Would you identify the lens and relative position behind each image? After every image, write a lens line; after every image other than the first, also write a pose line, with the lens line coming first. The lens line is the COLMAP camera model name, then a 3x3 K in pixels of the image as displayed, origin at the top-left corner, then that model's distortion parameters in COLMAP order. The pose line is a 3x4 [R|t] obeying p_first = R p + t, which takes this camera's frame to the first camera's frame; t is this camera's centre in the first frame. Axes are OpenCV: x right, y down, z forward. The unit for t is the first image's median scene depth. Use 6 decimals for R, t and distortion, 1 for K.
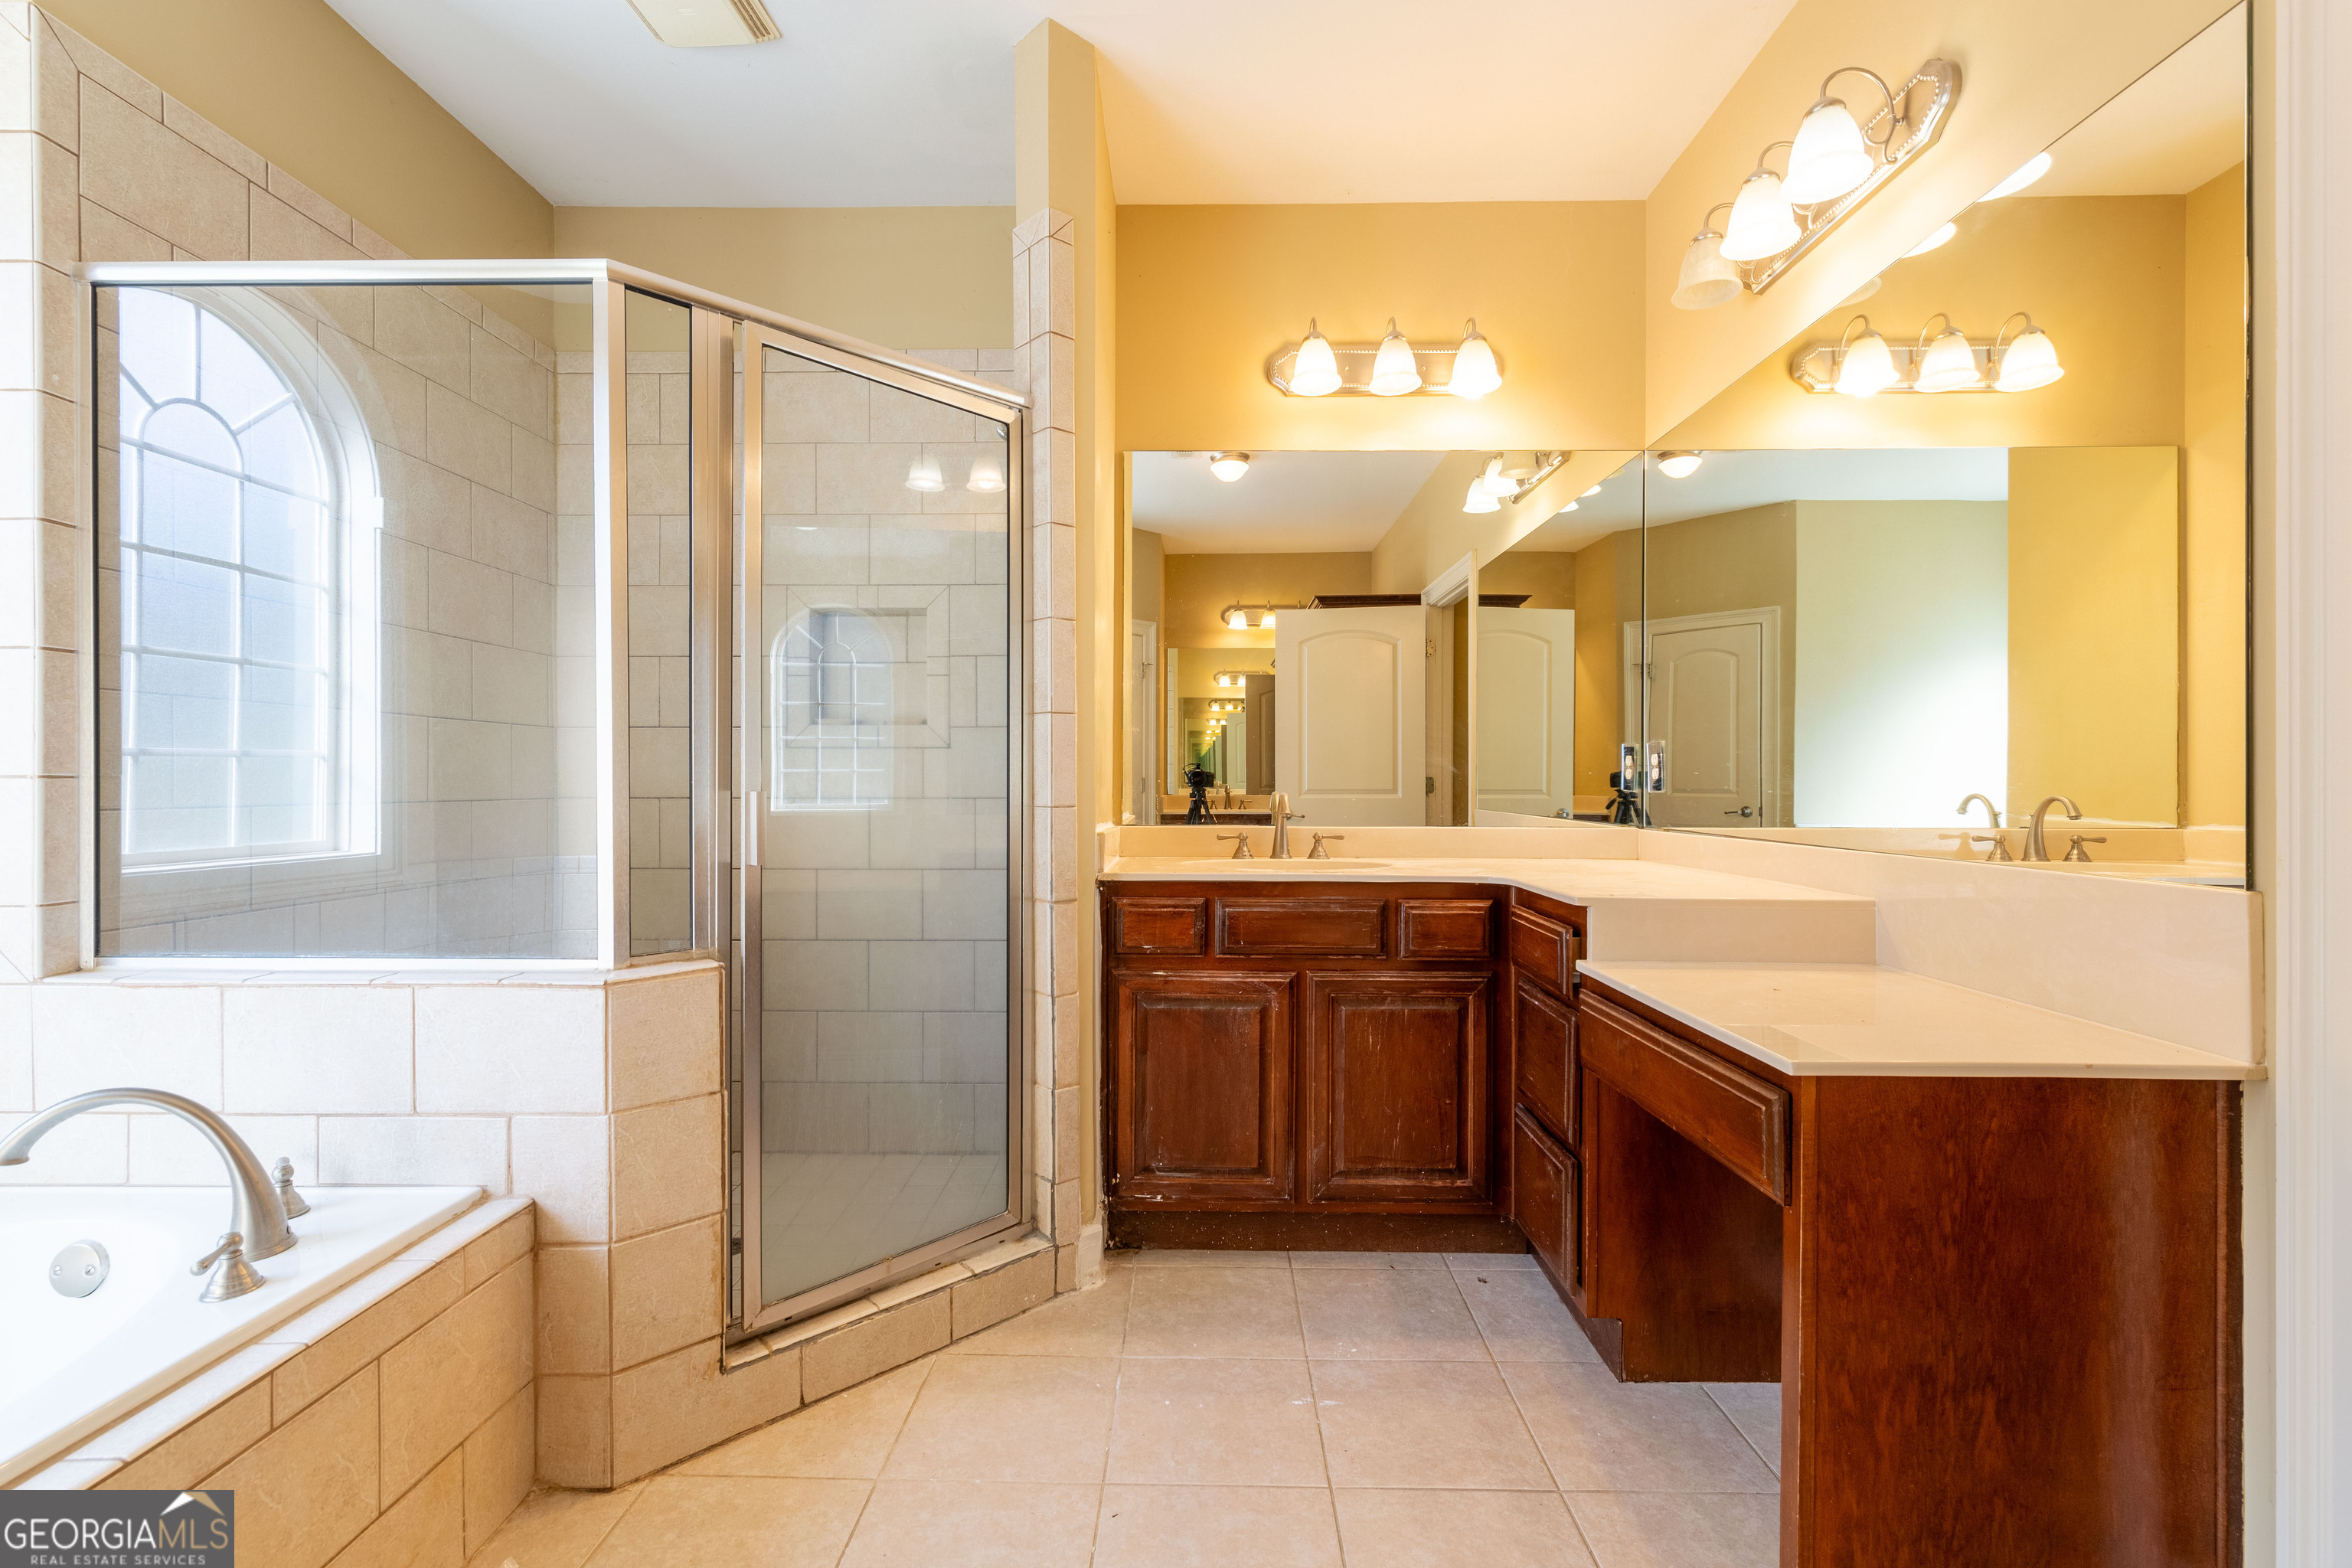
lens RADIAL K [[1029.1, 0, 1163.3], [0, 1029.1, 780.4], [0, 0, 1]] dist [0.003354, -0.000195]
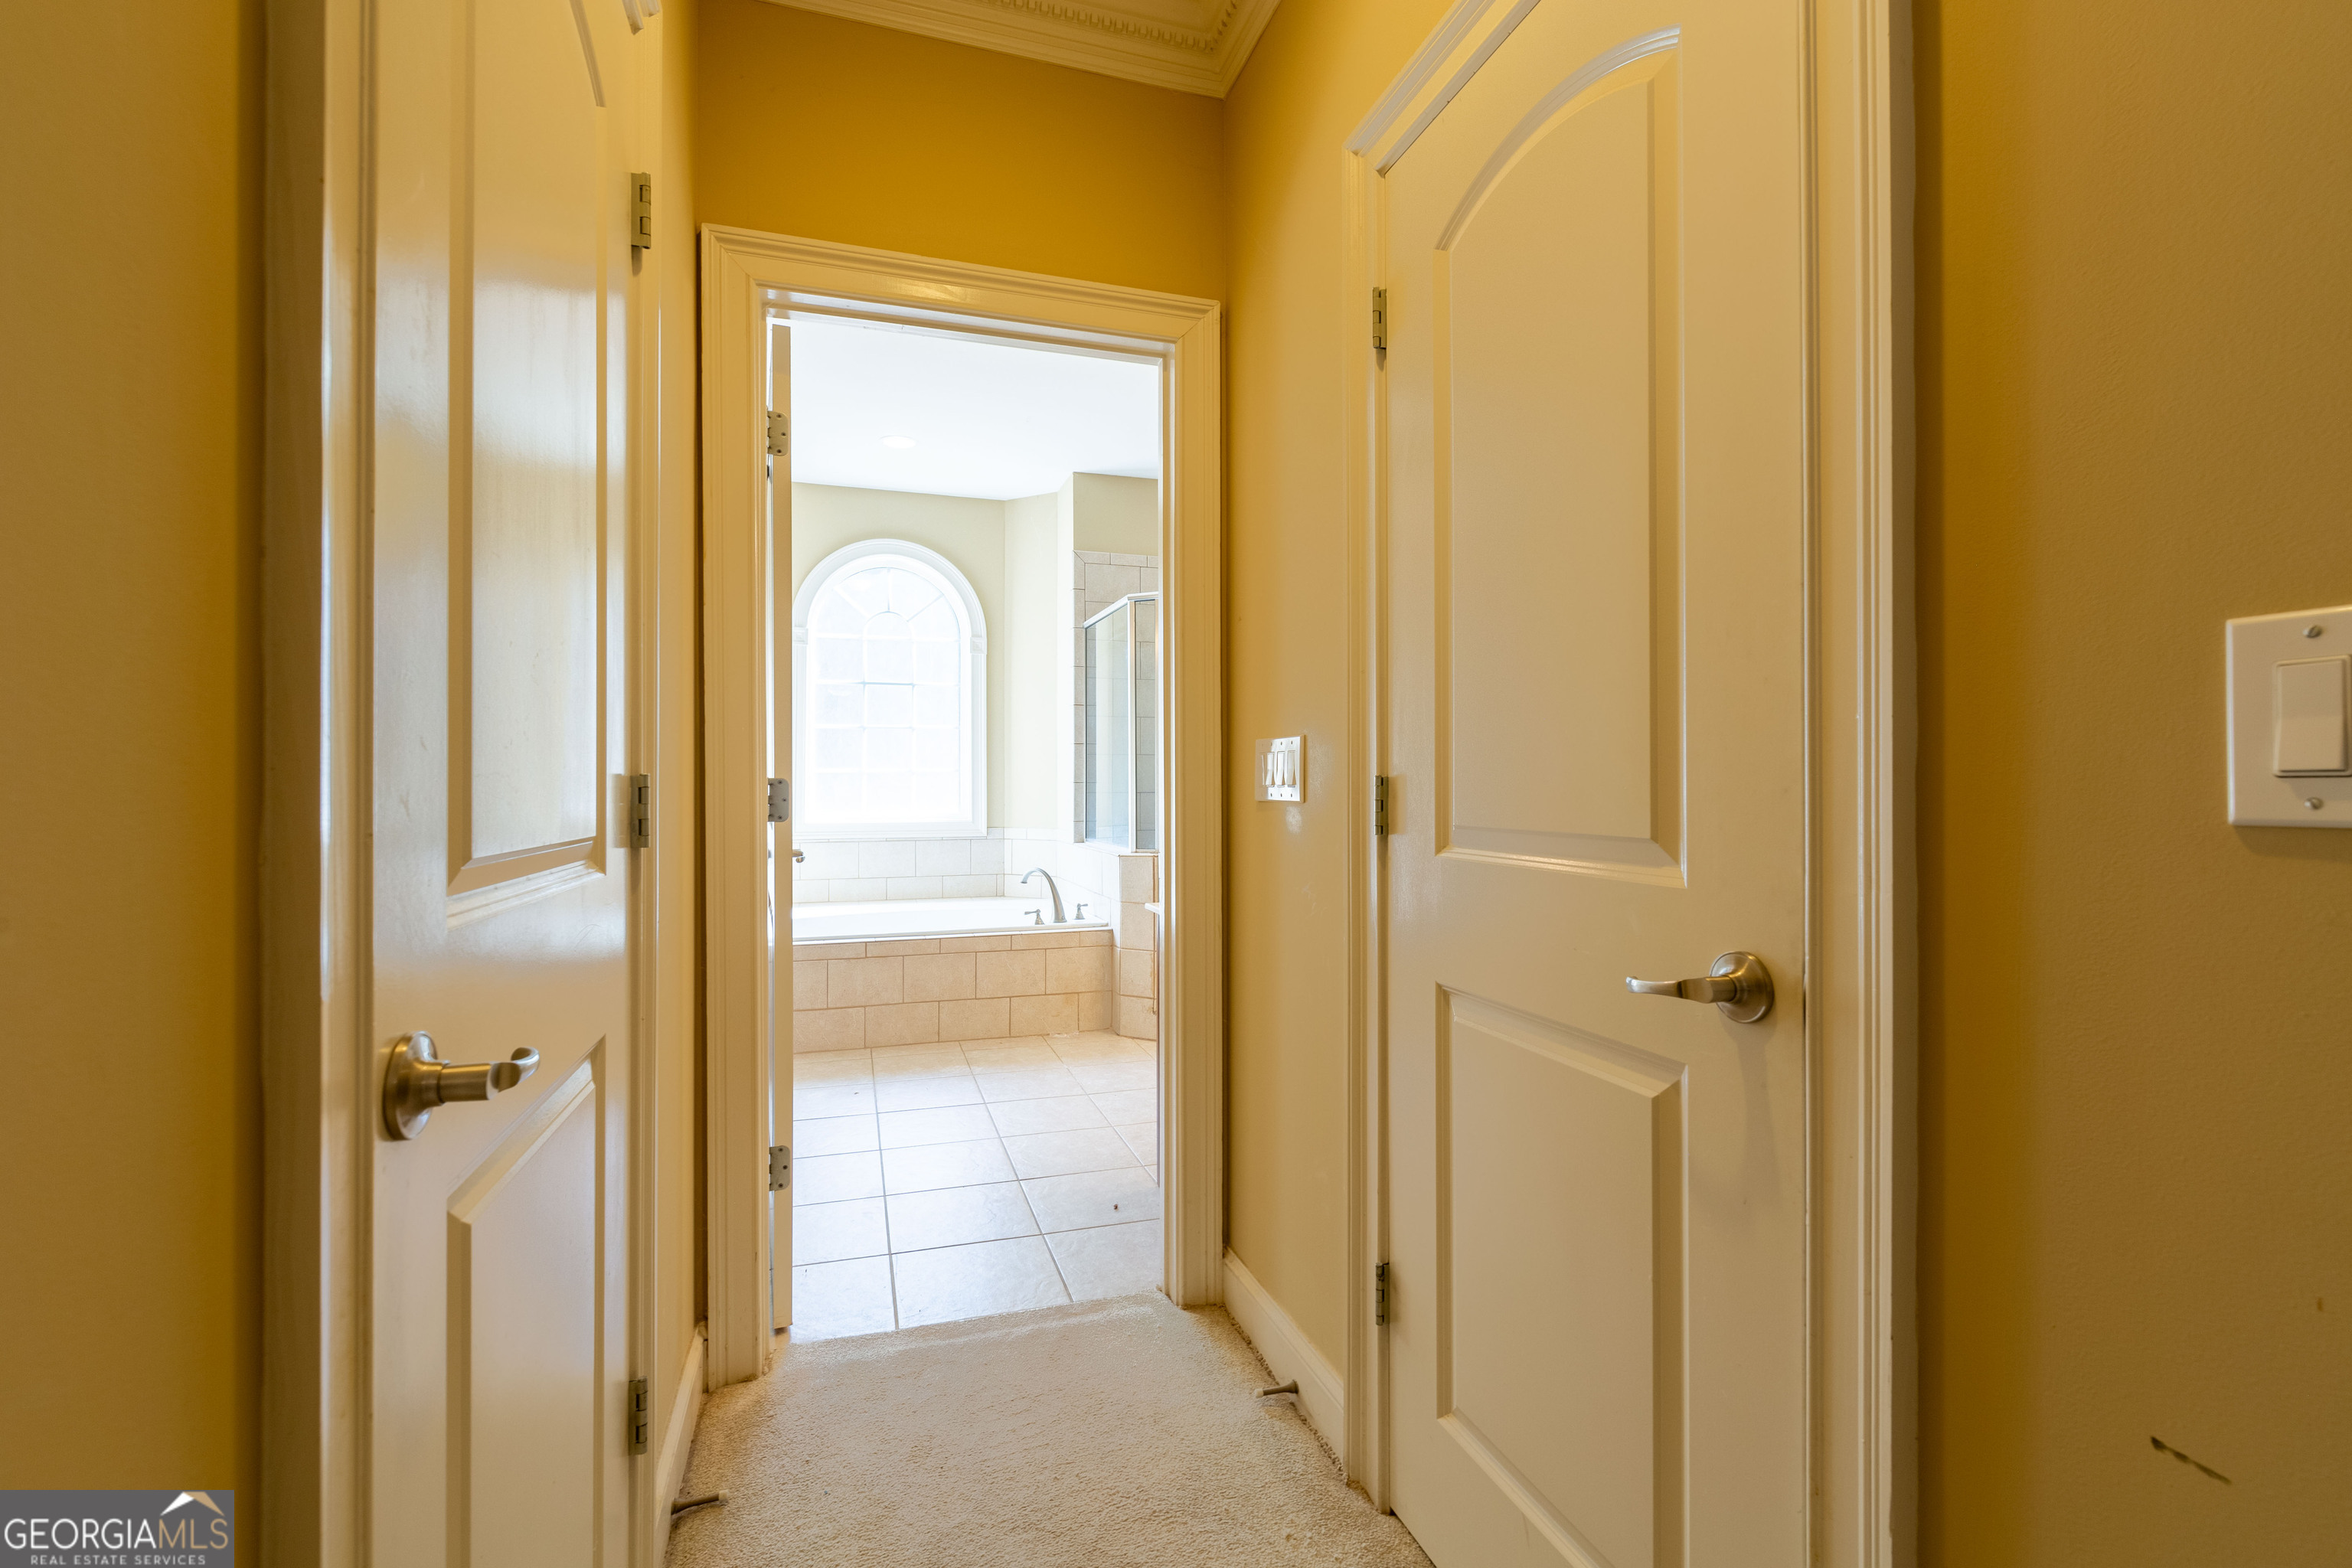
lens RADIAL K [[1029.1, 0, 1201.9], [0, 1029.1, 783.2], [0, 0, 1]] dist [0.003354, -0.000195]
pose [[0.348498, -0.005002, -0.937296, 2.056724], [0.000780, 0.999987, -0.005047, 0.015988], [0.937309, 0.001028, 0.348497, 0.222838]]
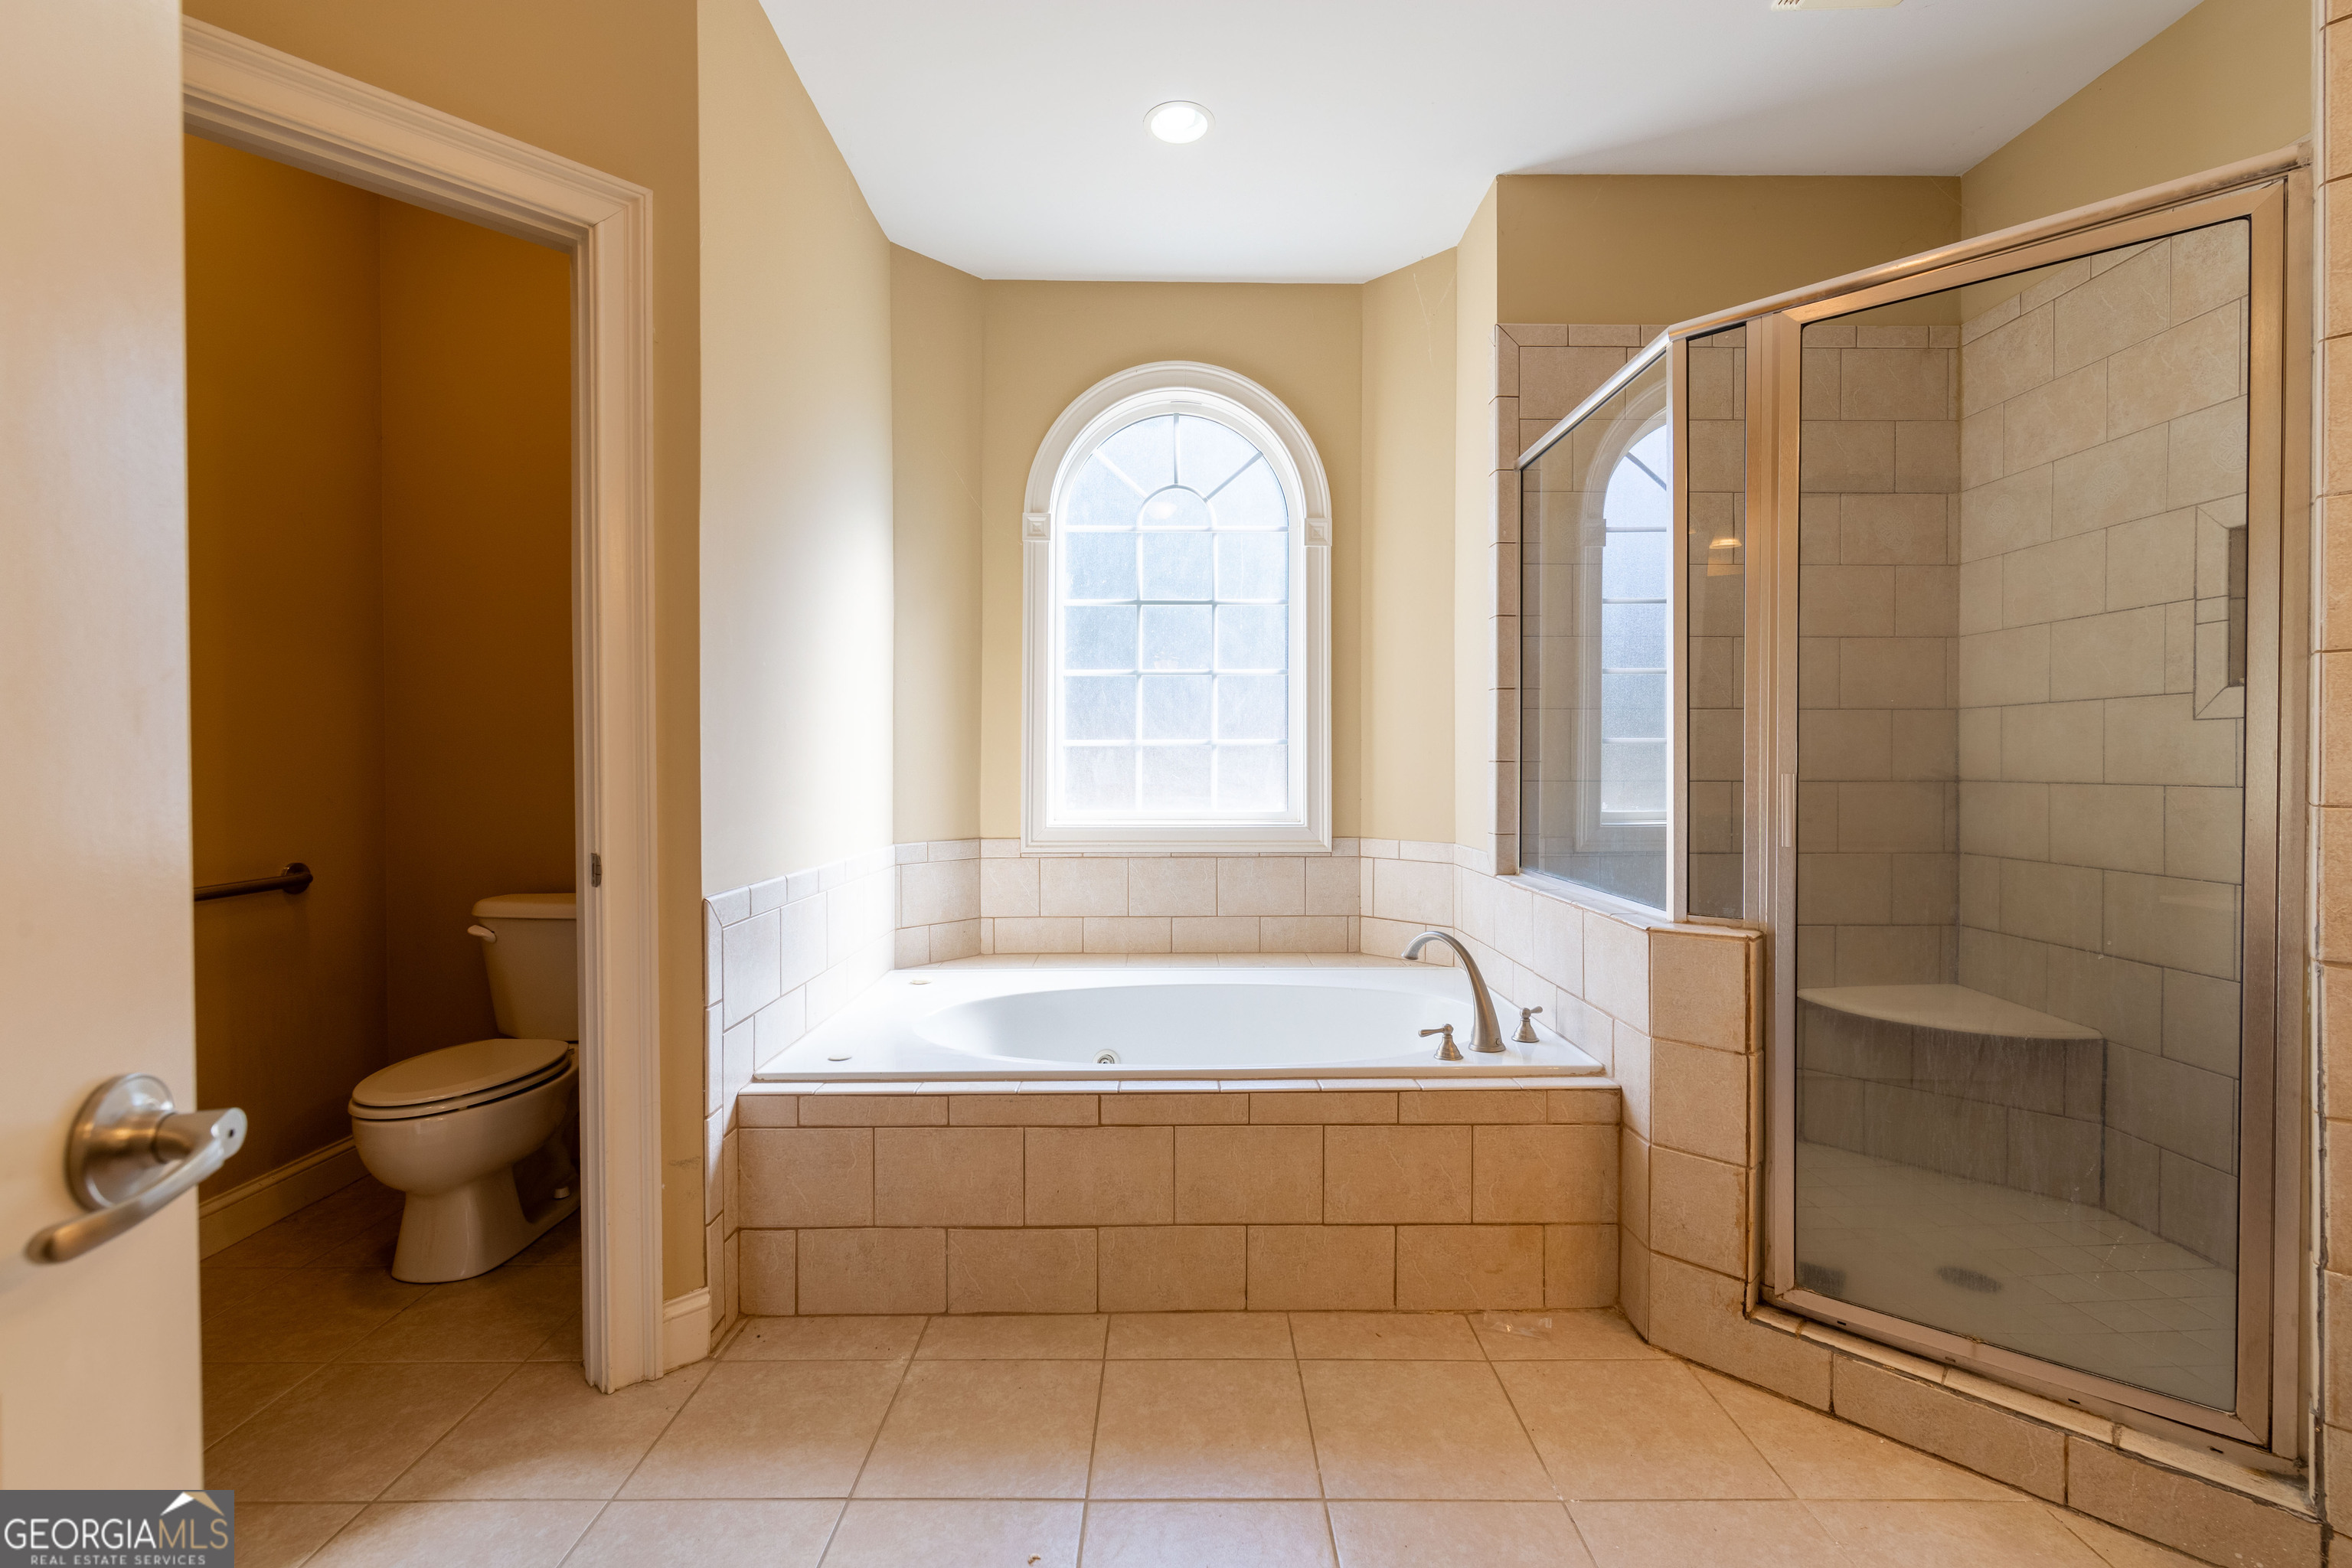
lens RADIAL K [[1029.1, 0, 1180.1], [0, 1029.1, 769.4], [0, 0, 1]] dist [0.003354, -0.000195]
pose [[0.023964, 0.005241, -0.999699, 0.633151], [0.000159, 0.999986, 0.005246, 0.001395], [0.999713, -0.000285, 0.023963, 0.395368]]
